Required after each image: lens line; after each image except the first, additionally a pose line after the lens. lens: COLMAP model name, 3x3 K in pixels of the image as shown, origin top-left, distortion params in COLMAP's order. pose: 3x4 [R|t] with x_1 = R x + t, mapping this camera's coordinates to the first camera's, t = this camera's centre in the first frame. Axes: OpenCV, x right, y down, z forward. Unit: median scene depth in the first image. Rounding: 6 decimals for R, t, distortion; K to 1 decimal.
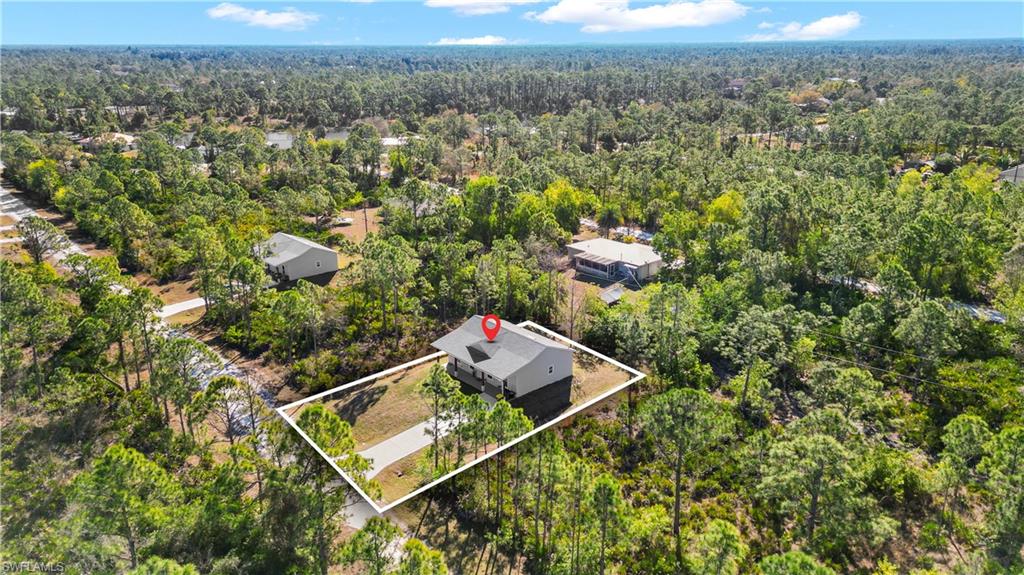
lens RADIAL K [[711.3, 0, 512.0], [0, 711.3, 287.5], [0, 0, 1]] dist [0.067255, -0.064786]
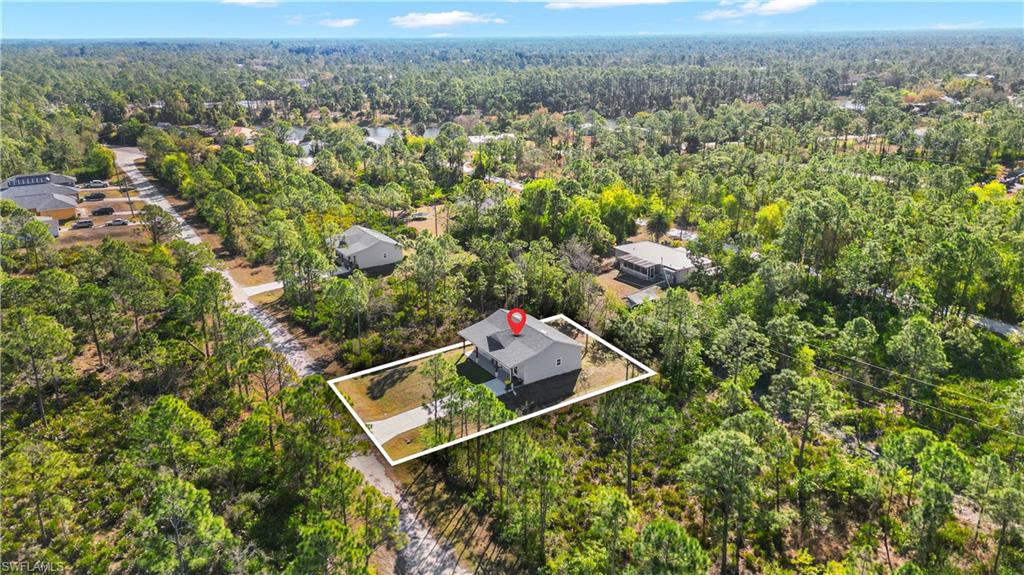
lens RADIAL K [[711.3, 0, 512.0], [0, 711.3, 287.5], [0, 0, 1]] dist [0.067255, -0.064786]
pose [[0.986789, 0.048699, -0.154515, 0.103396], [-0.046873, 0.998781, 0.015446, -0.009483], [0.155079, -0.007999, 0.987870, -0.071392]]
